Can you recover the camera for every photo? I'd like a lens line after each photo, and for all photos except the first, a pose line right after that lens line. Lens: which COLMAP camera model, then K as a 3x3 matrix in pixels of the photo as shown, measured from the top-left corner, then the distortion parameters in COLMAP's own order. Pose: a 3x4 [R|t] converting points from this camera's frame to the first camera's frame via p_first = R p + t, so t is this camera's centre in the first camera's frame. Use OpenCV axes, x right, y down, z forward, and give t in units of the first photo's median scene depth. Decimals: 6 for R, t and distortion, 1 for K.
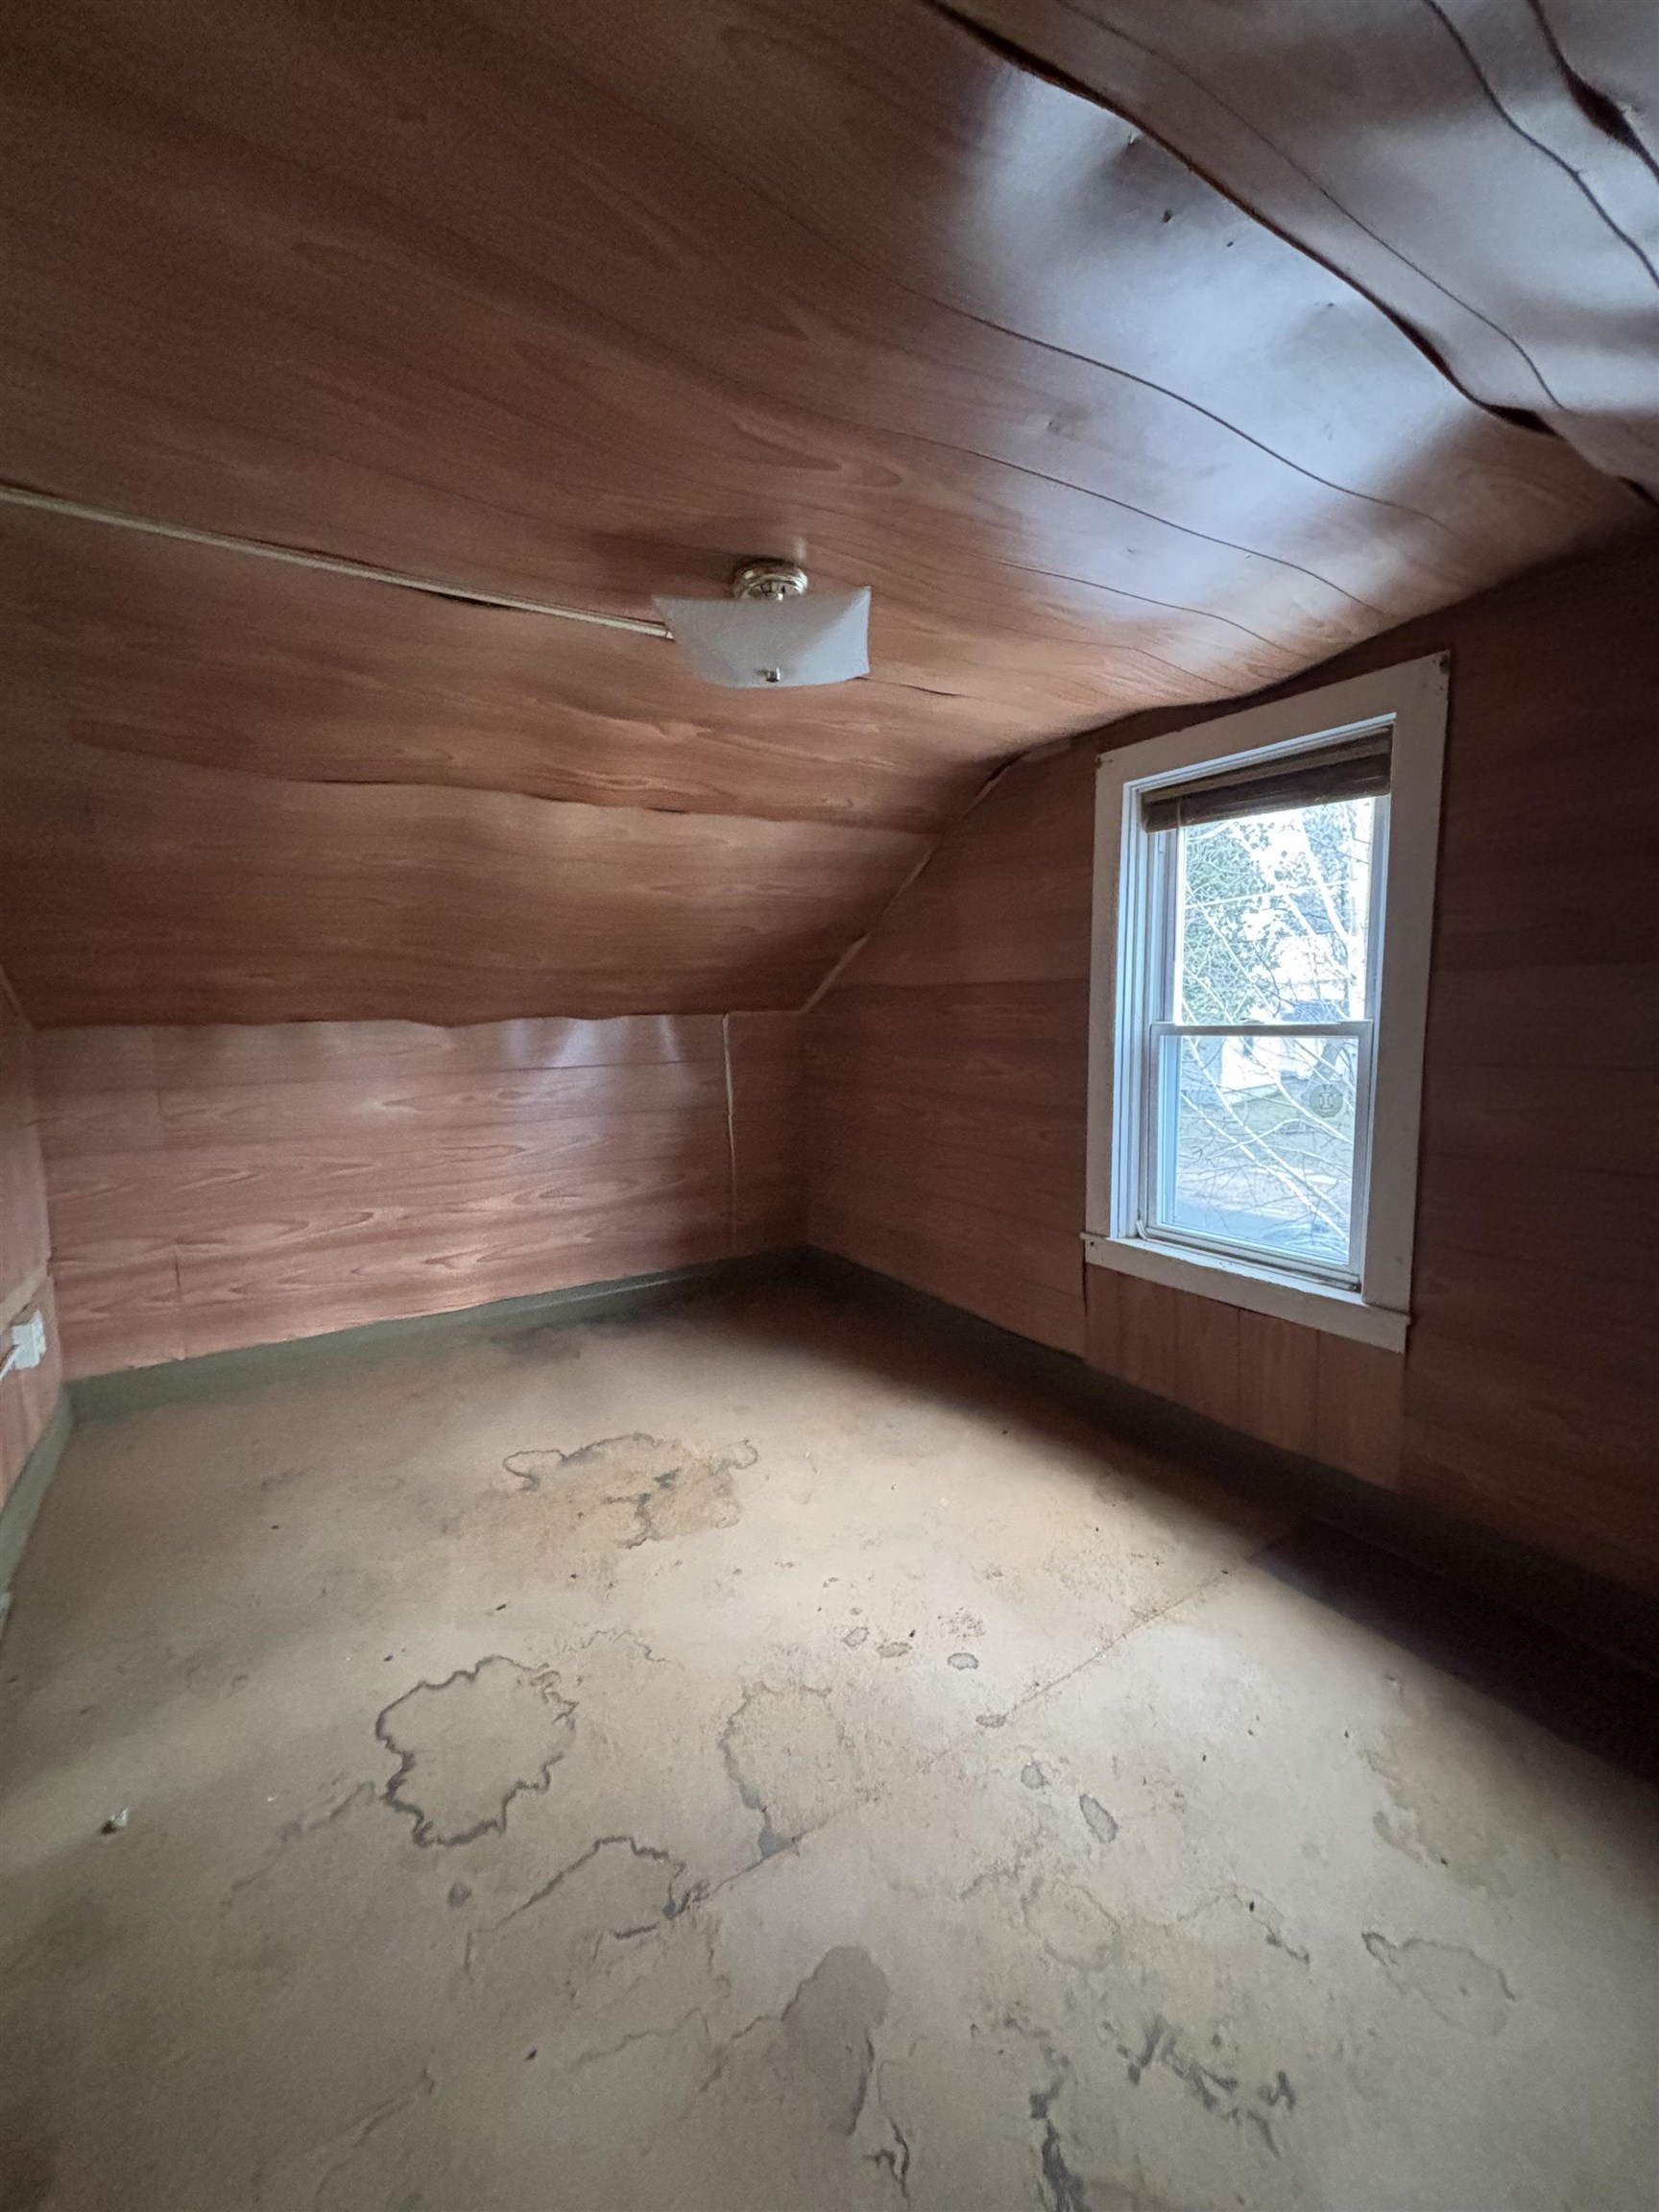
lens RADIAL K [[885.9, 0, 824.2], [0, 885.9, 1105.5], [0, 0, 1]] dist [0.003922, -0.002169]
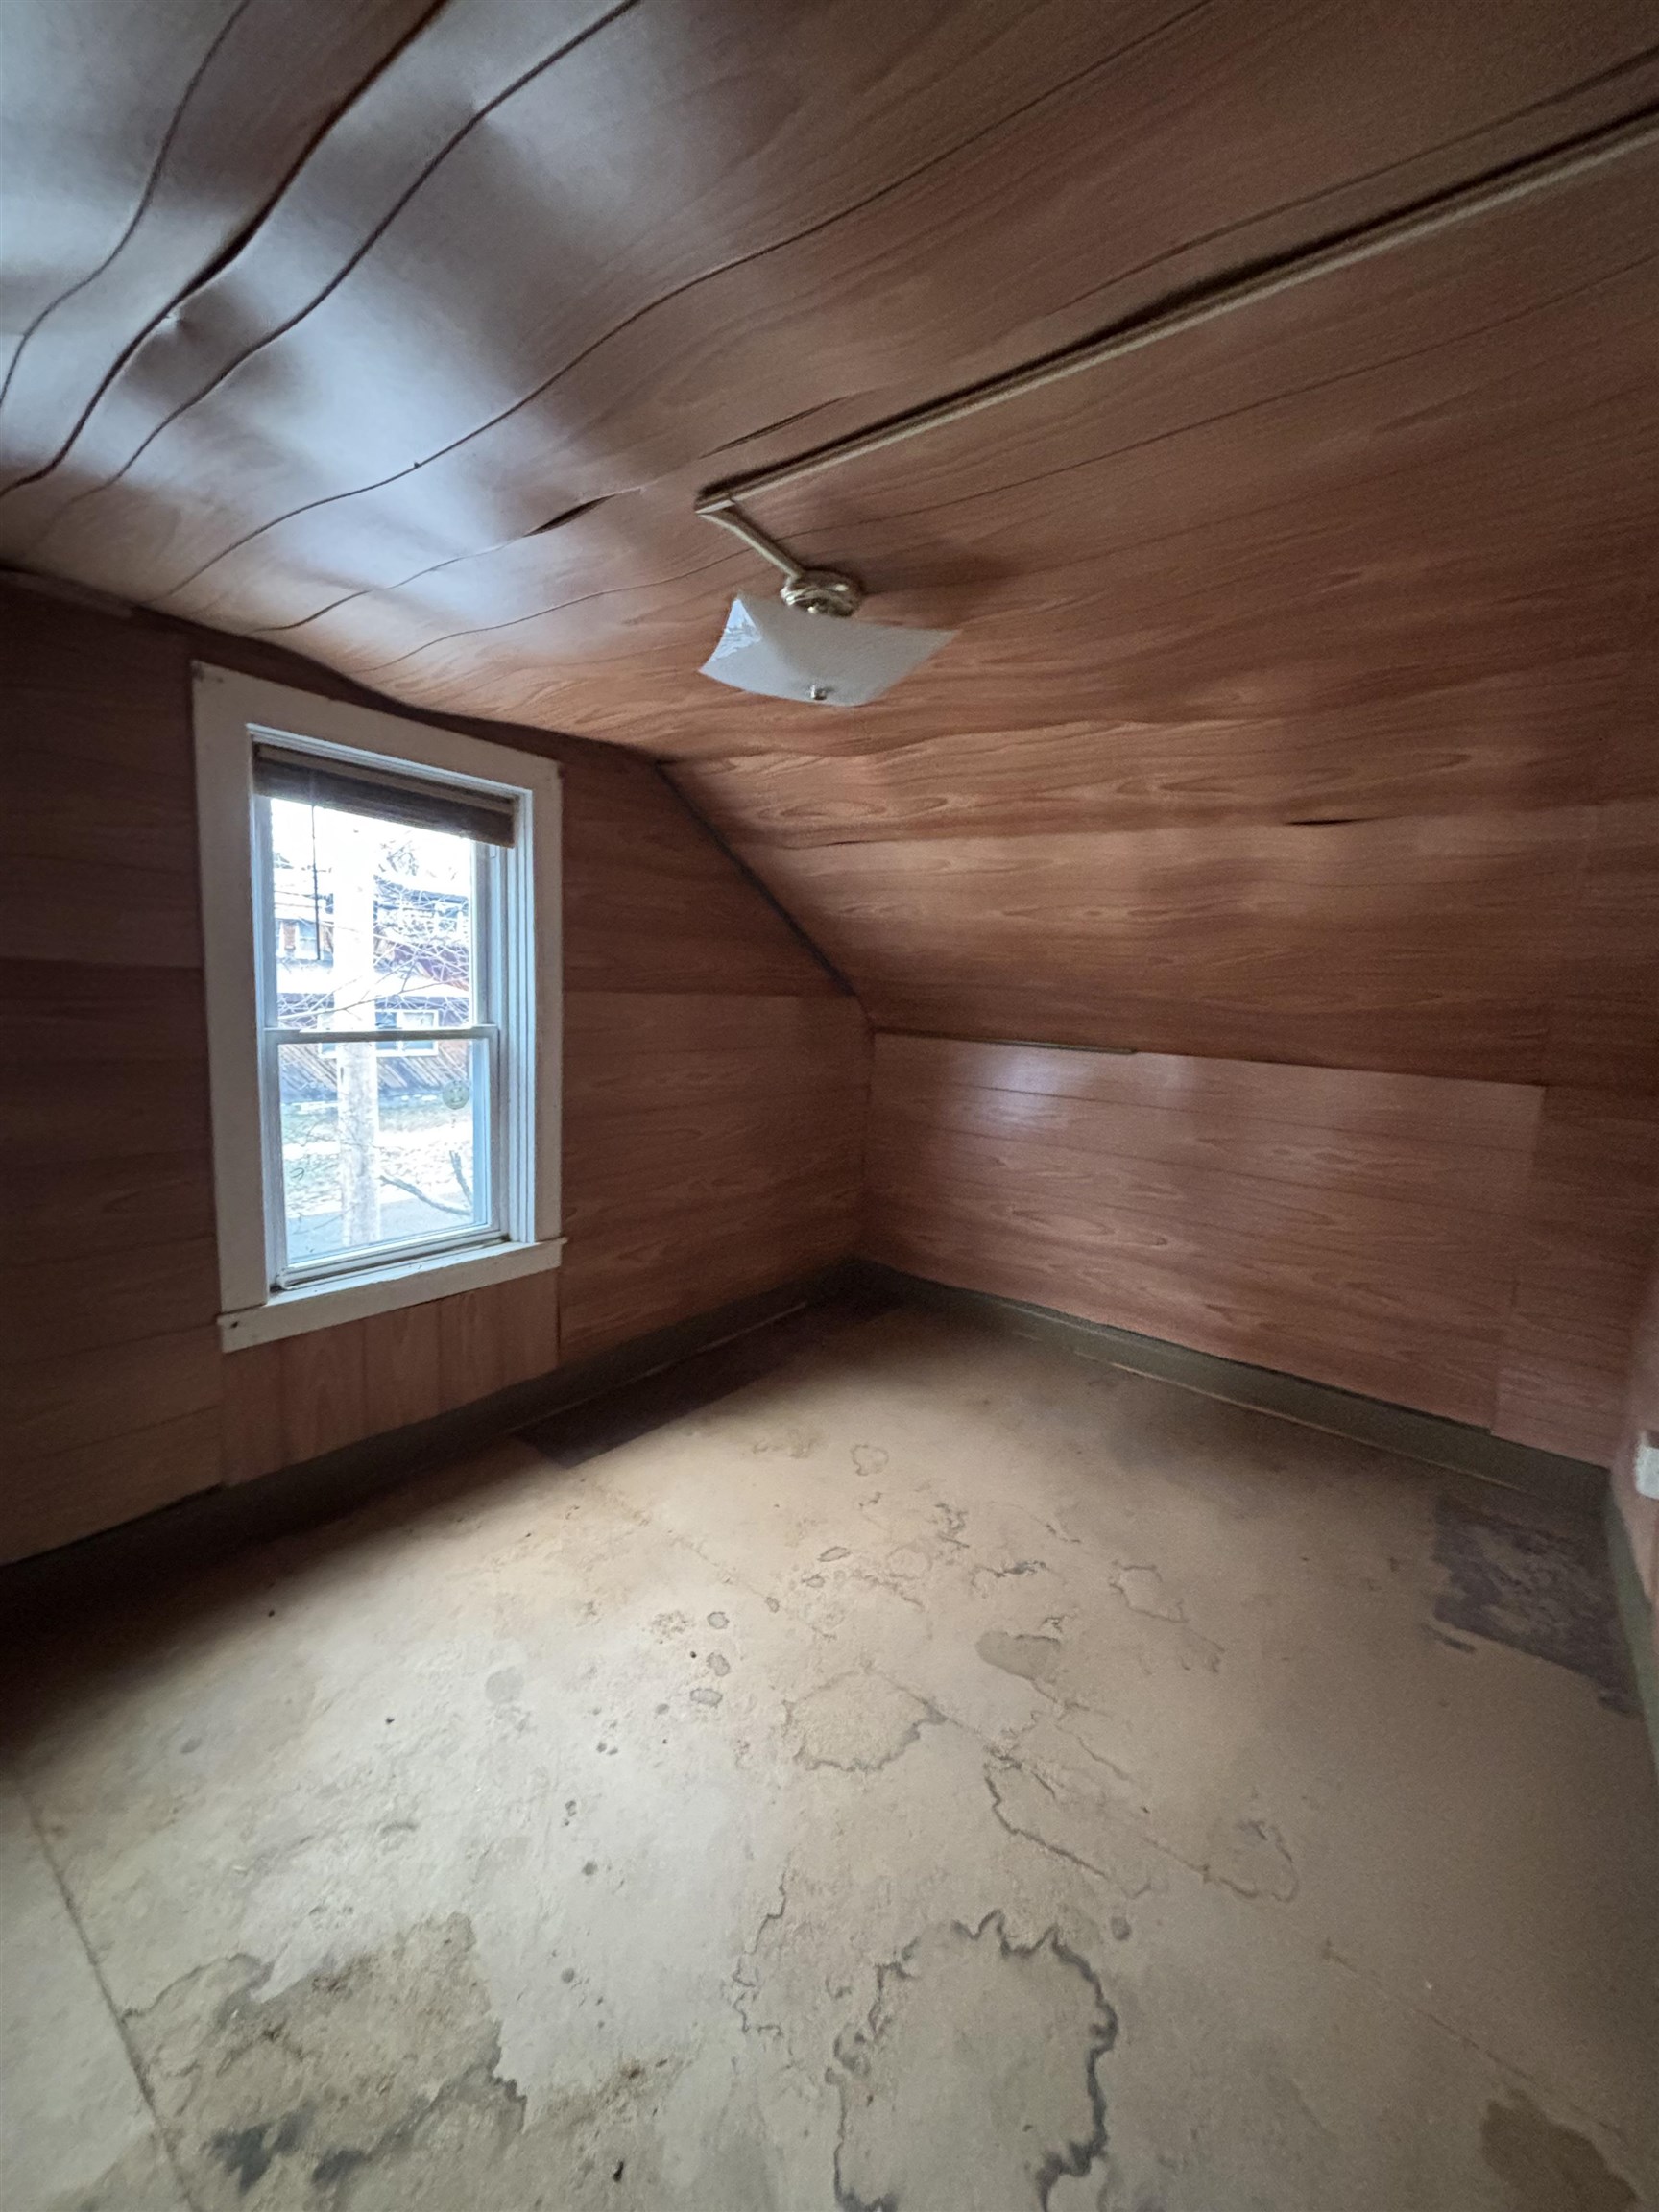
lens RADIAL K [[885.9, 0, 840.9], [0, 885.9, 1105.9], [0, 0, 1]] dist [0.003922, -0.002169]
pose [[-0.347211, -0.117133, 0.930443, -0.717887], [0.064377, 0.986851, 0.148257, -0.137038], [-0.935575, 0.111376, -0.335105, 0.970128]]
